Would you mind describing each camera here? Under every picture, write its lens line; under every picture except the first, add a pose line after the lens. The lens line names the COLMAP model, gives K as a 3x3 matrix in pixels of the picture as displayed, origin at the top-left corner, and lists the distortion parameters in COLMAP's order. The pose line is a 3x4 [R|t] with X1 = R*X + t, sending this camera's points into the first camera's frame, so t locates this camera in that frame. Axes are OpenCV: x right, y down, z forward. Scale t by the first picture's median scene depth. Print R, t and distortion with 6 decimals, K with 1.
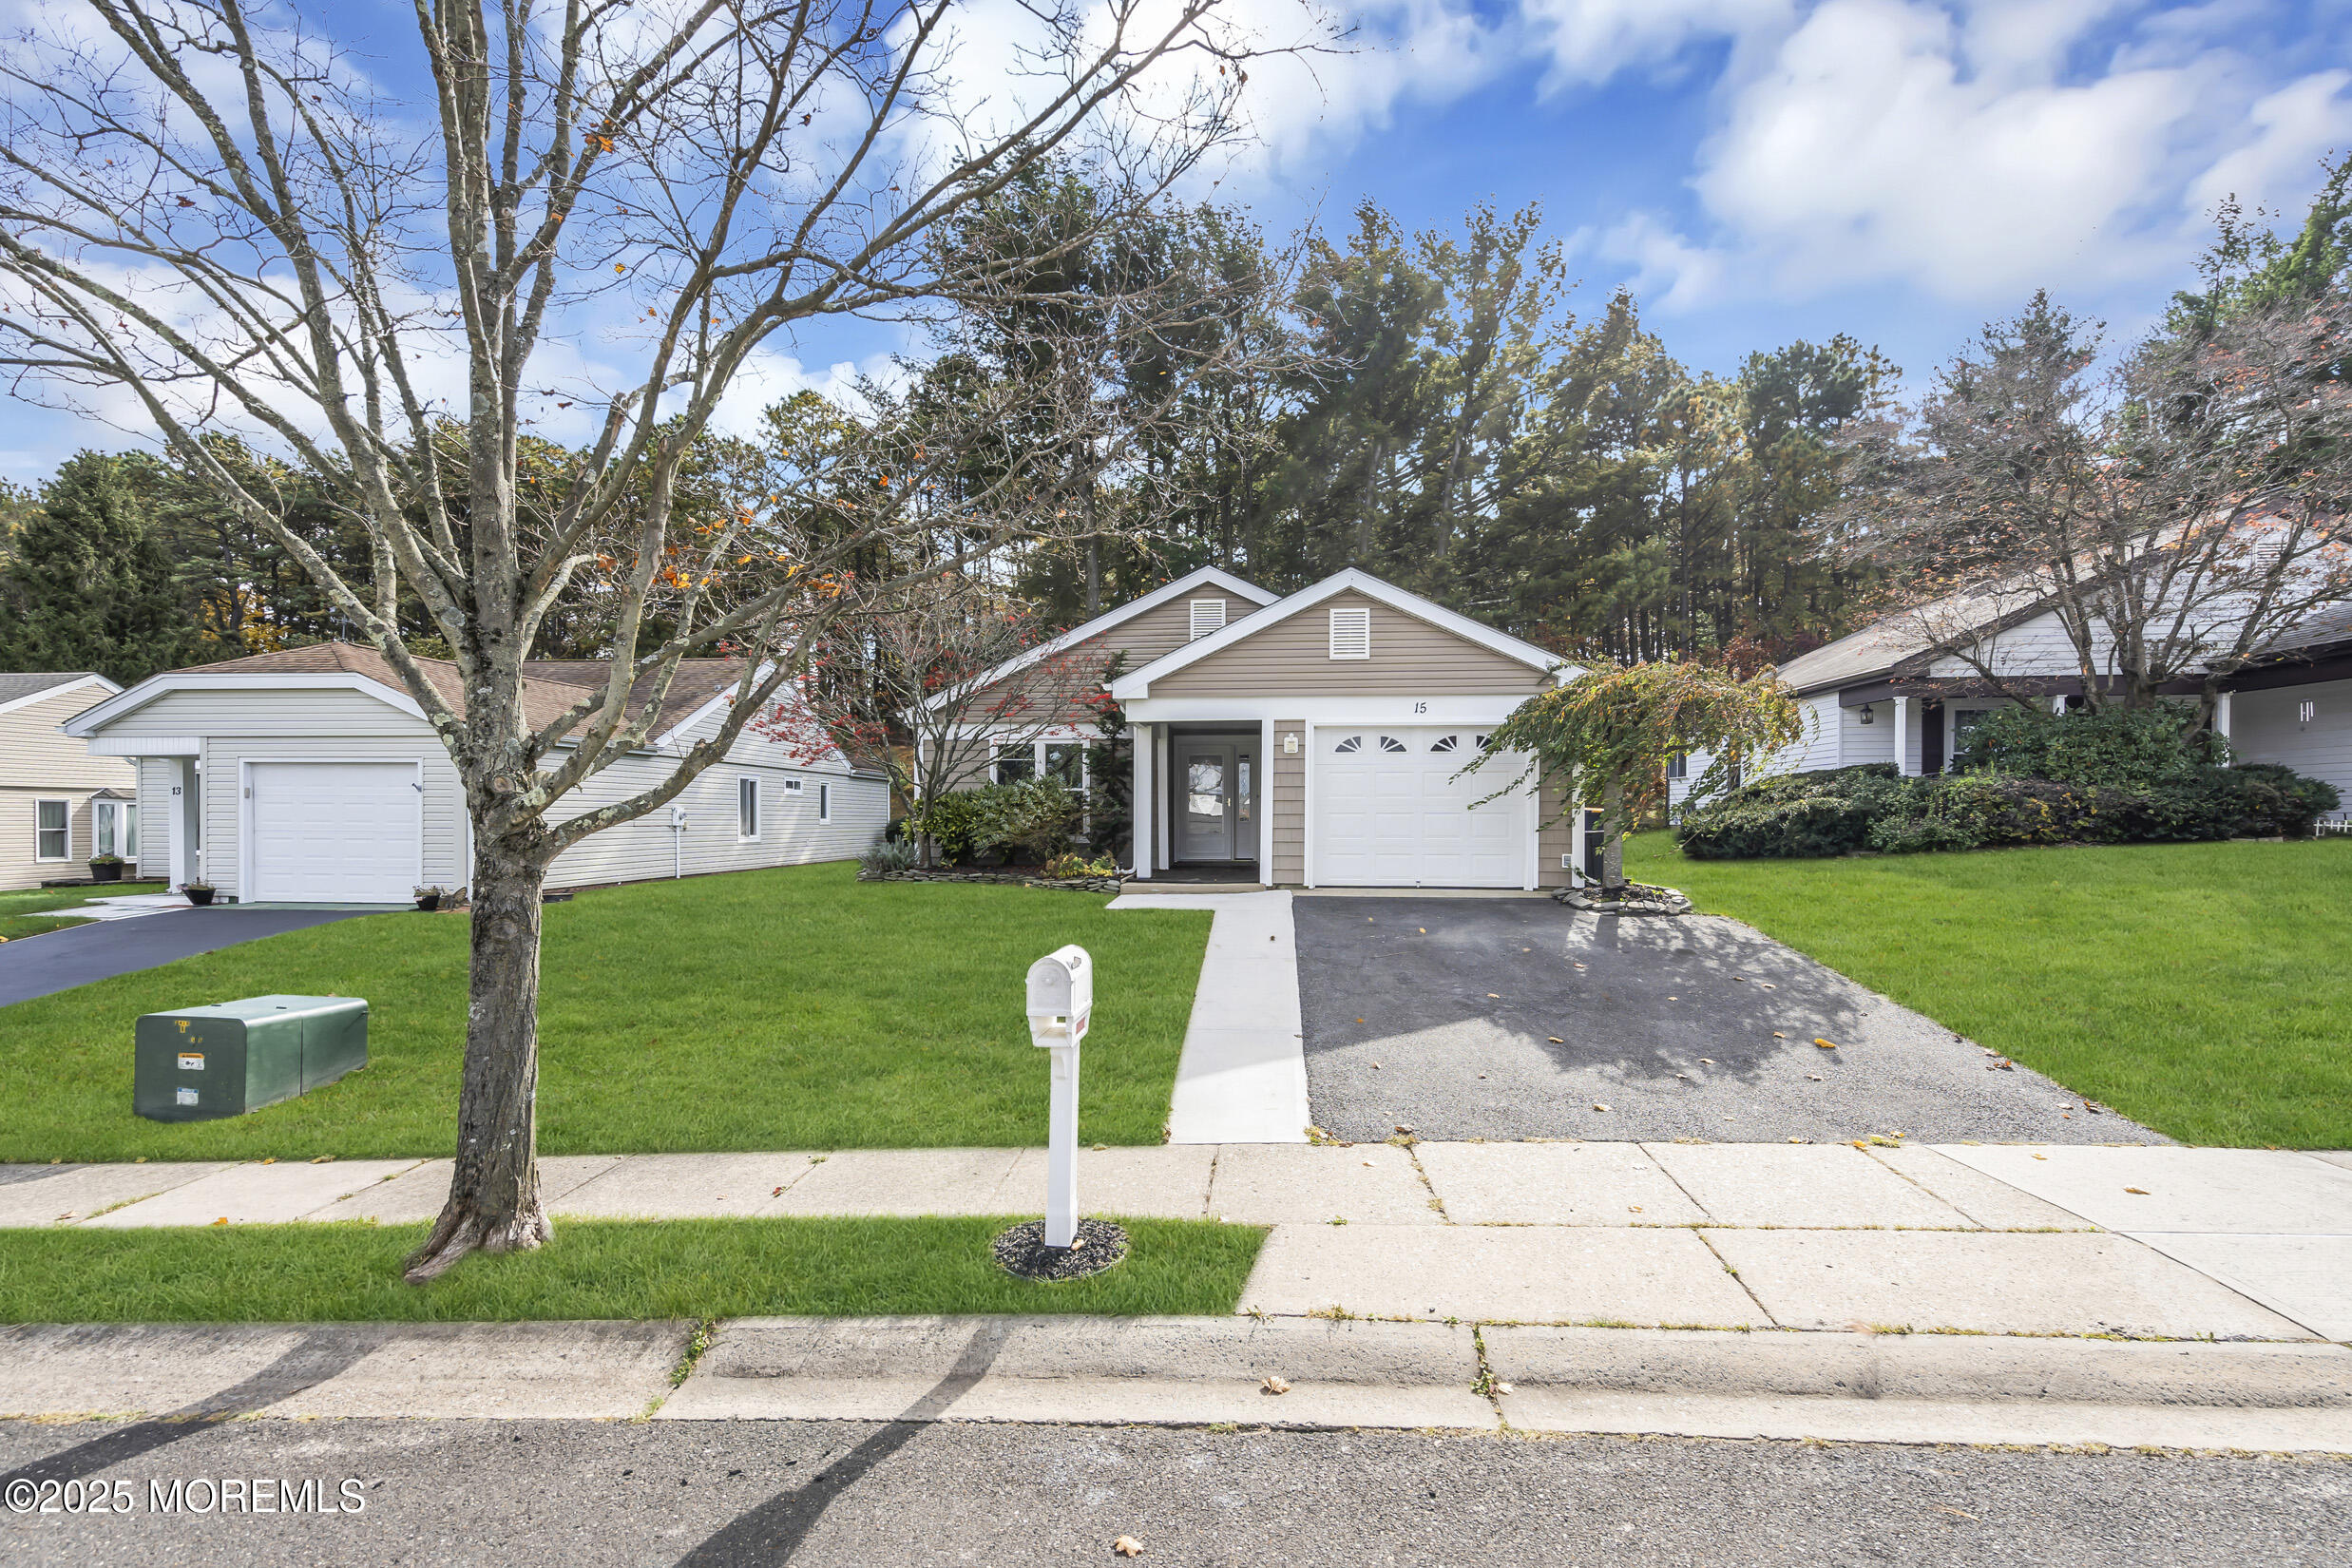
lens RADIAL K [[1101.0, 0, 1167.9], [0, 1101.0, 797.3], [0, 0, 1]] dist [0.058452, -0.022614]
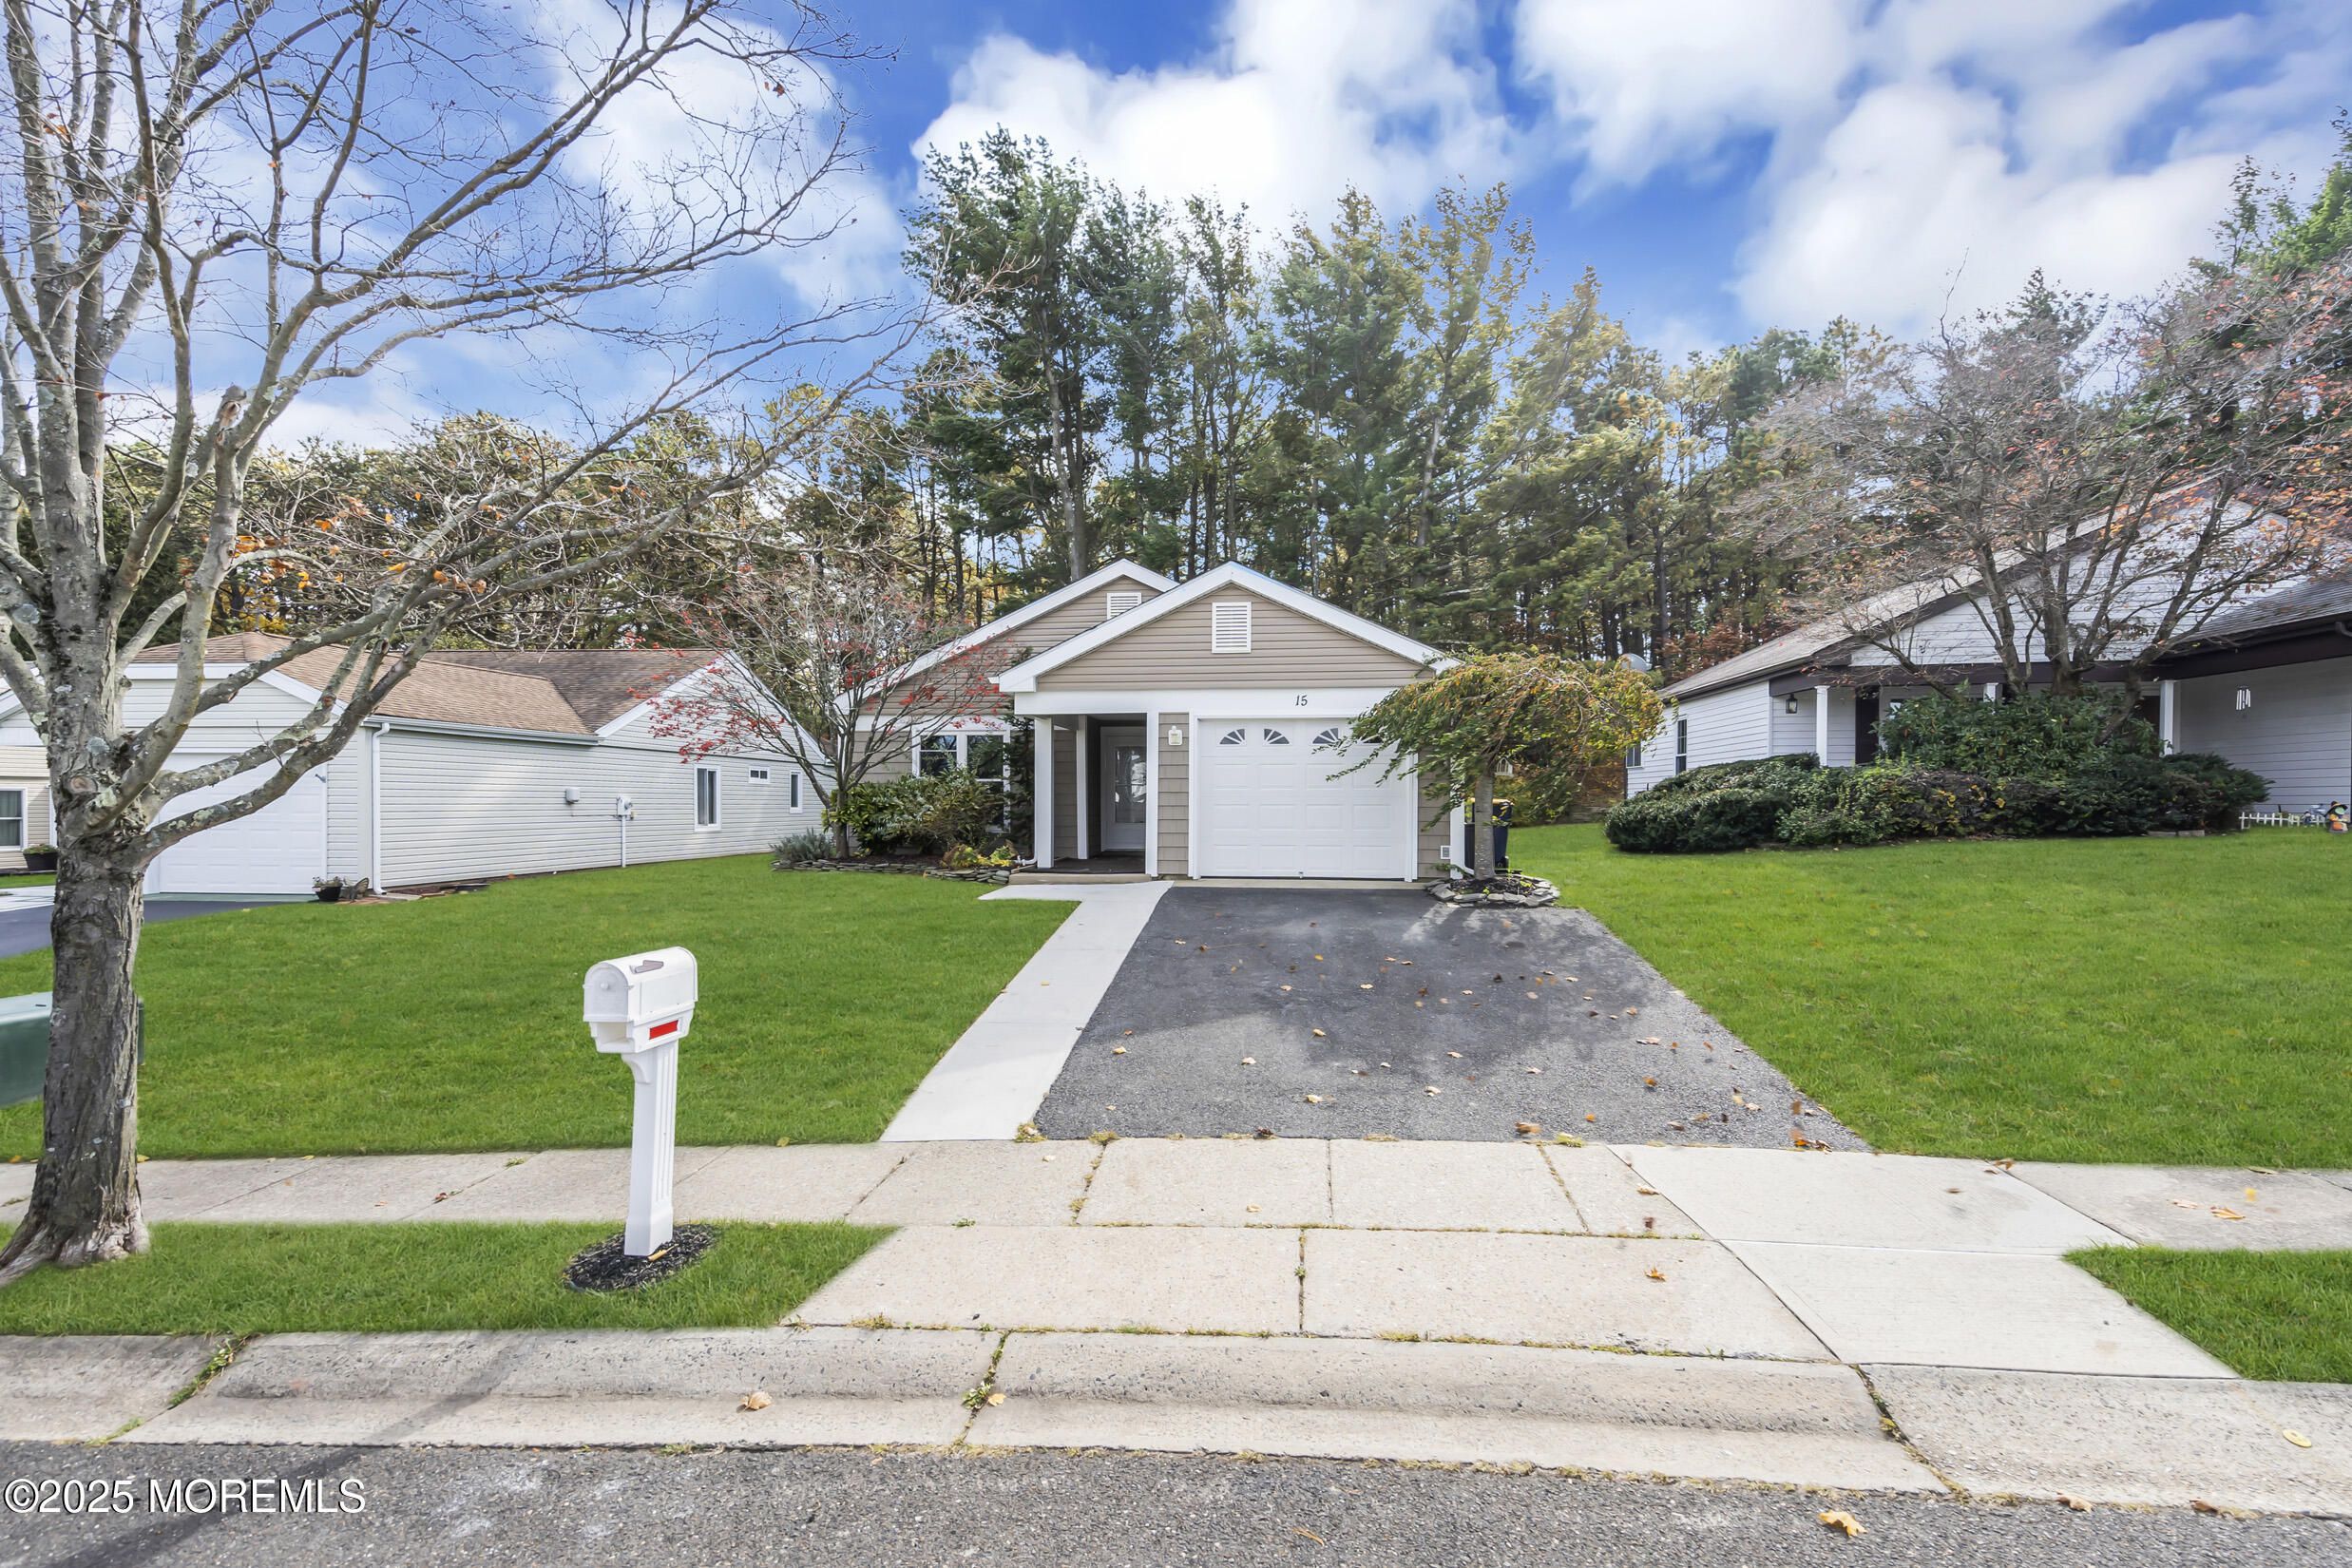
lens RADIAL K [[1082.0, 0, 1176.0], [0, 1082.0, 784.0], [0, 0, 1]] dist [0.118839, -0.045855]
pose [[0.999710, -0.000155, -0.024074, 0.266164], [0.000152, 1.000000, -0.000124, -0.008509], [0.024074, 0.000120, 0.999710, 0.009988]]
